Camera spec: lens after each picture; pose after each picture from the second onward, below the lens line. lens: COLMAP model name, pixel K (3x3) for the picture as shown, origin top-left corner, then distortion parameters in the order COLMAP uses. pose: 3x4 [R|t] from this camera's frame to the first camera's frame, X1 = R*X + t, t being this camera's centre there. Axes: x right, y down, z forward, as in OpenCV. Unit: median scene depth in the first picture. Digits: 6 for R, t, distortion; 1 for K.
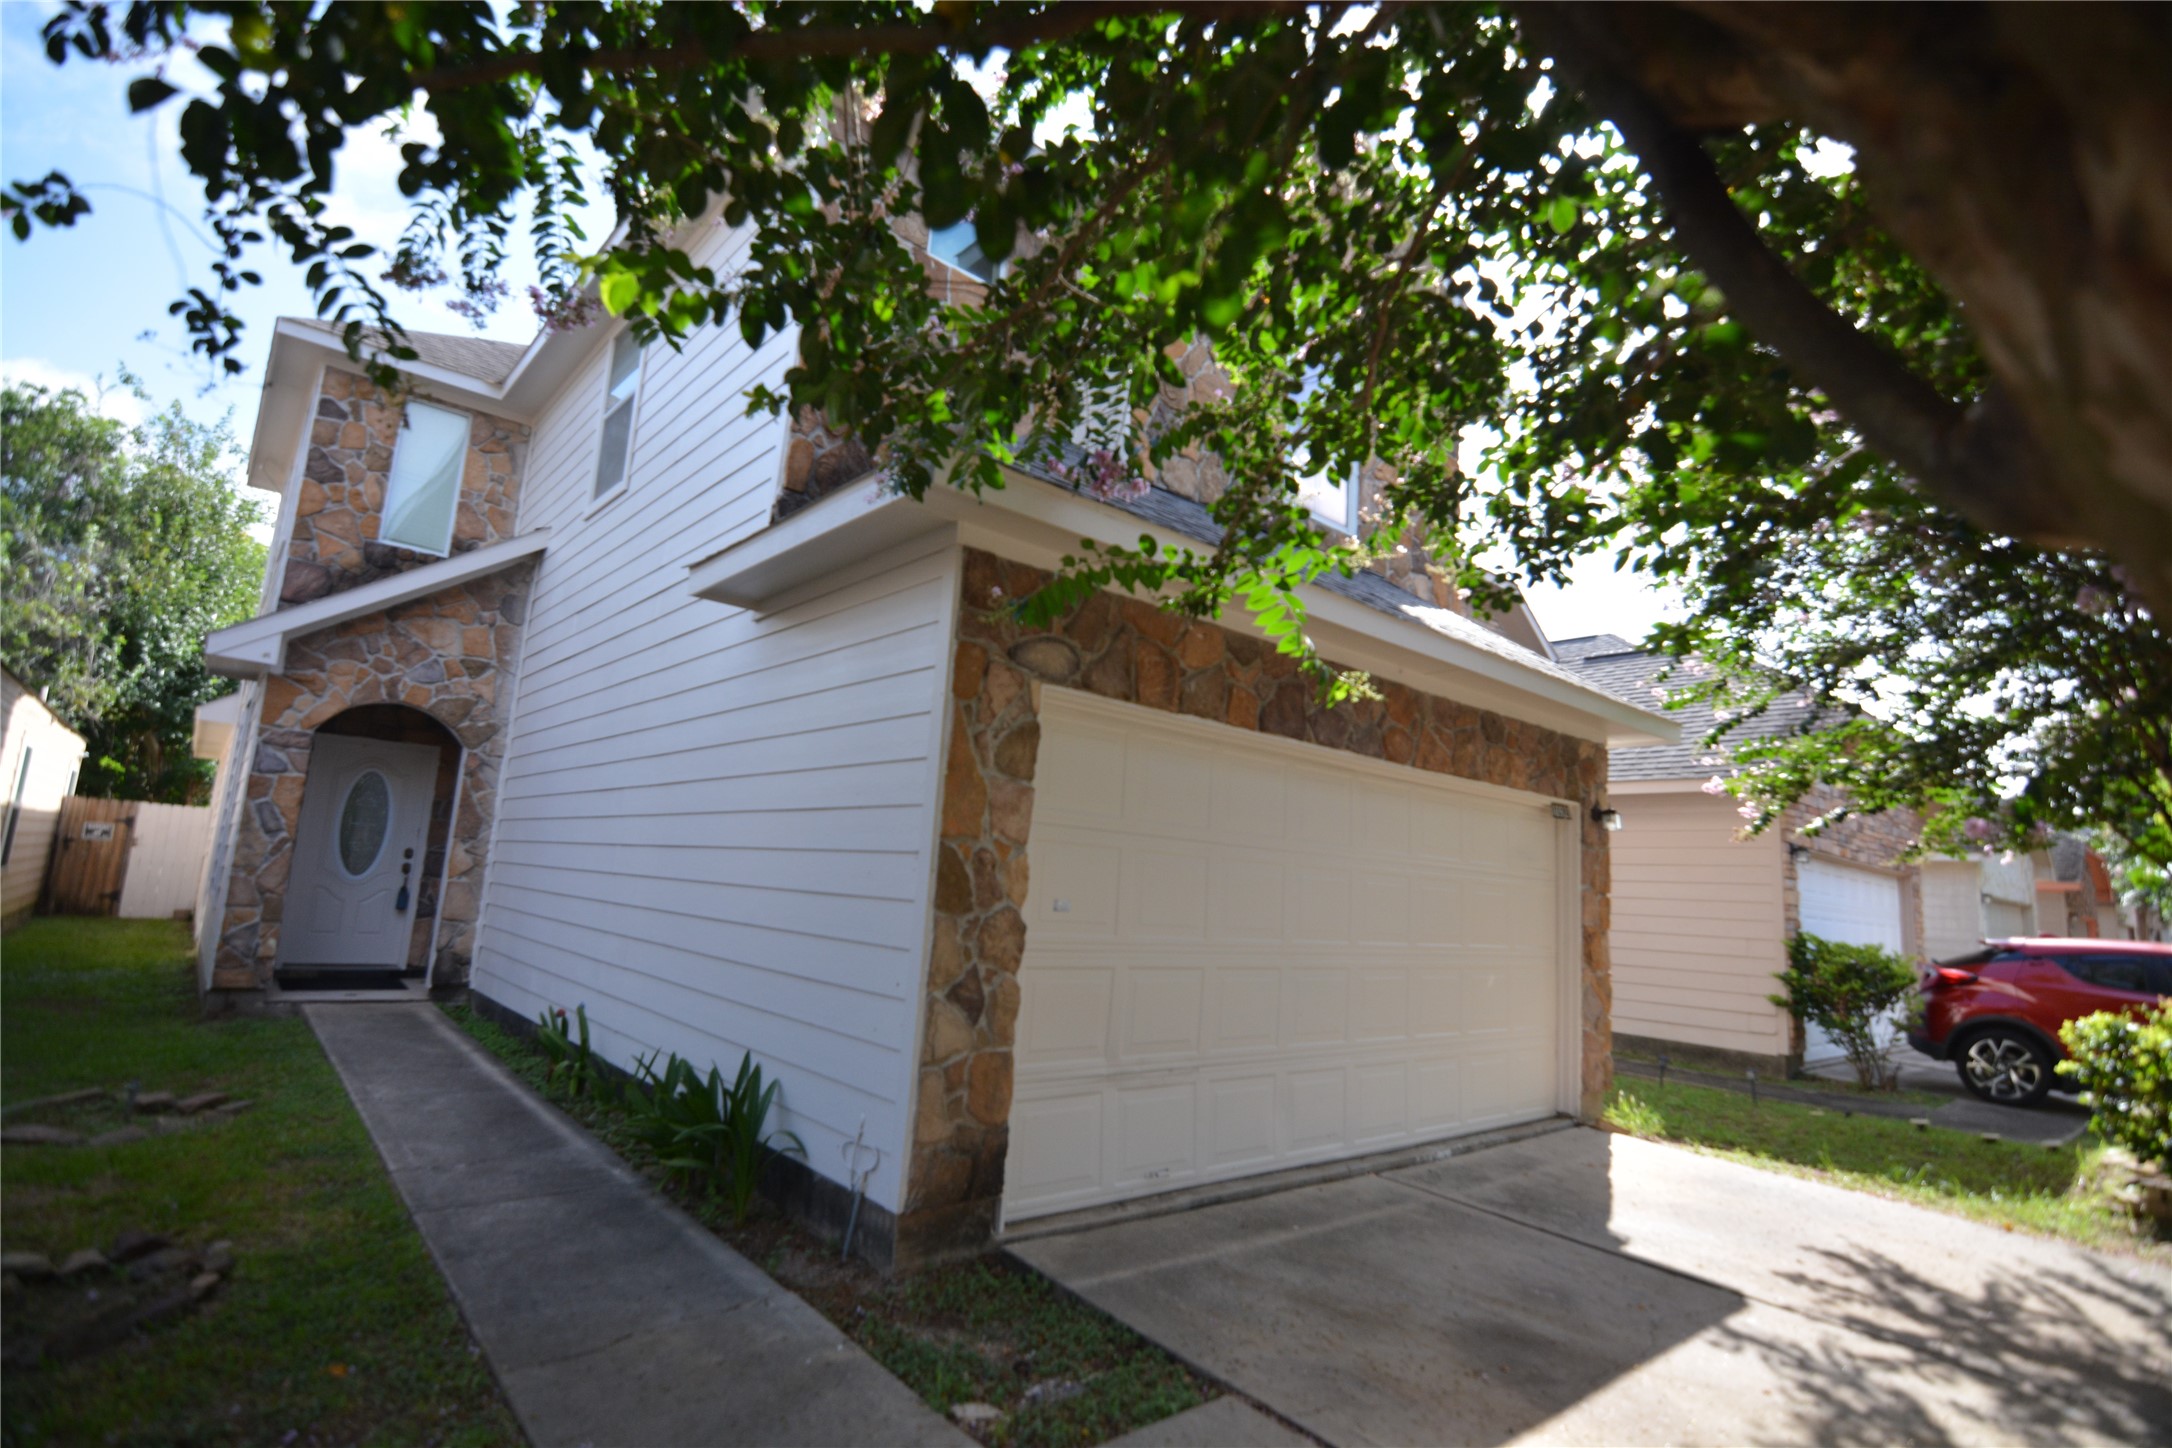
lens RADIAL K [[1046.4, 0, 1084.8], [0, 1046.4, 721.3], [0, 0, 1]] dist [-0.018360, -0.001867]
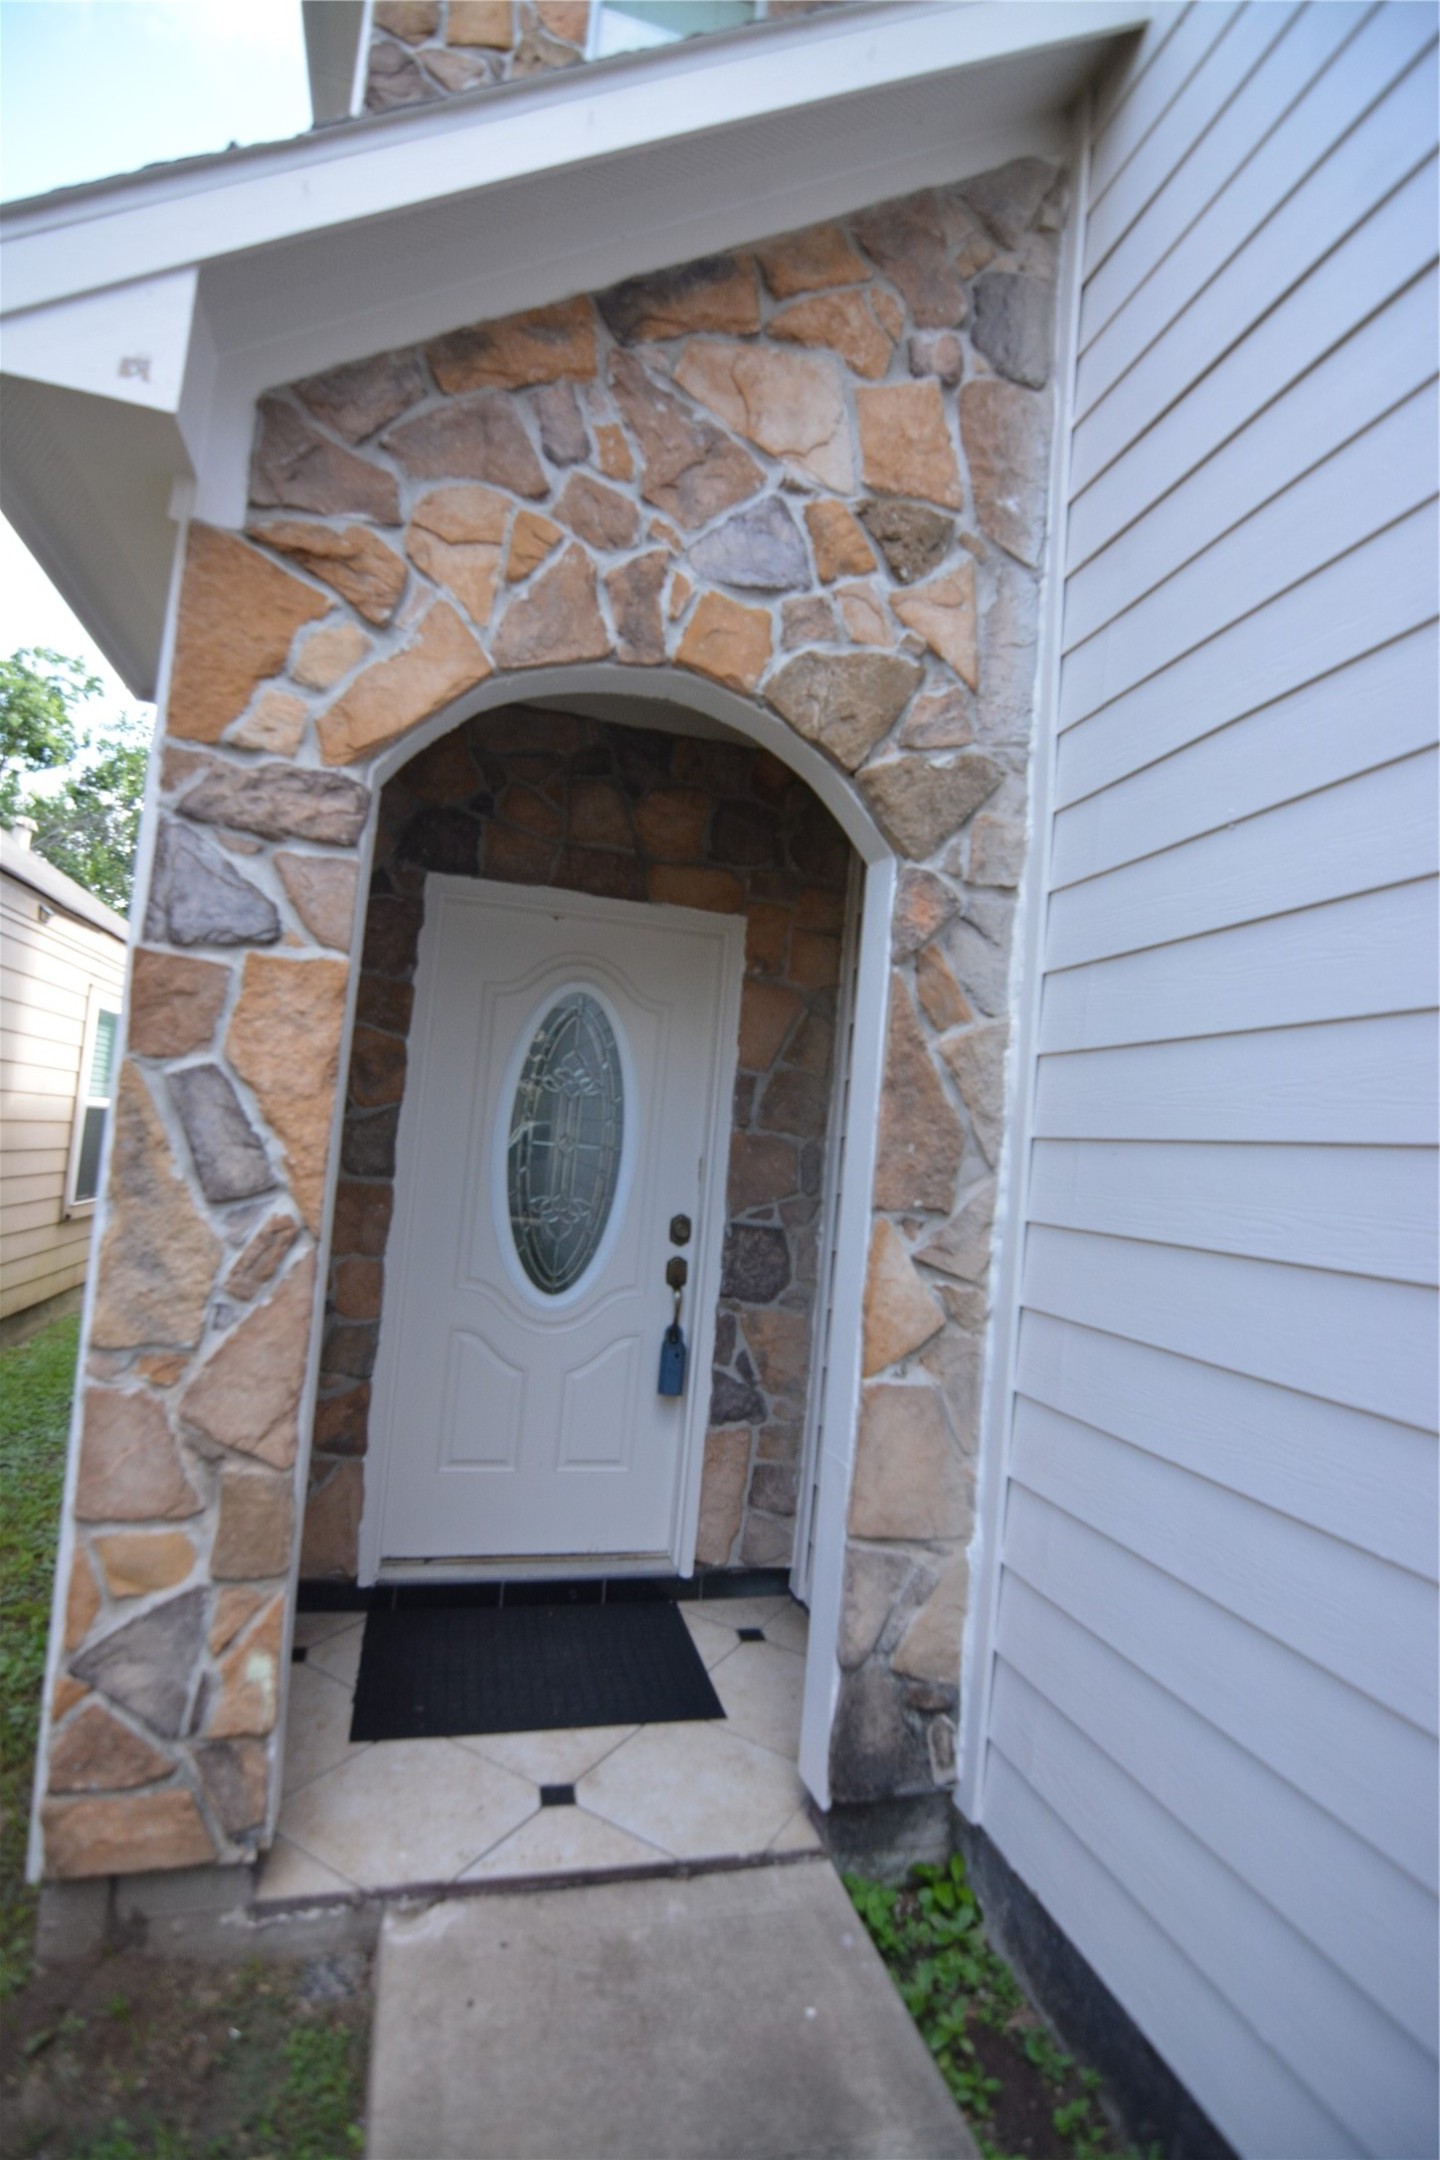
lens RADIAL K [[1040.7, 0, 718.4], [0, 1040.7, 1080.8], [0, 0, 1]] dist [-0.018360, -0.001867]
pose [[0.897902, -0.015071, -0.439937, -0.527550], [0.042926, 0.997648, 0.053435, 0.065513], [0.438097, -0.066864, 0.896437, 0.756923]]
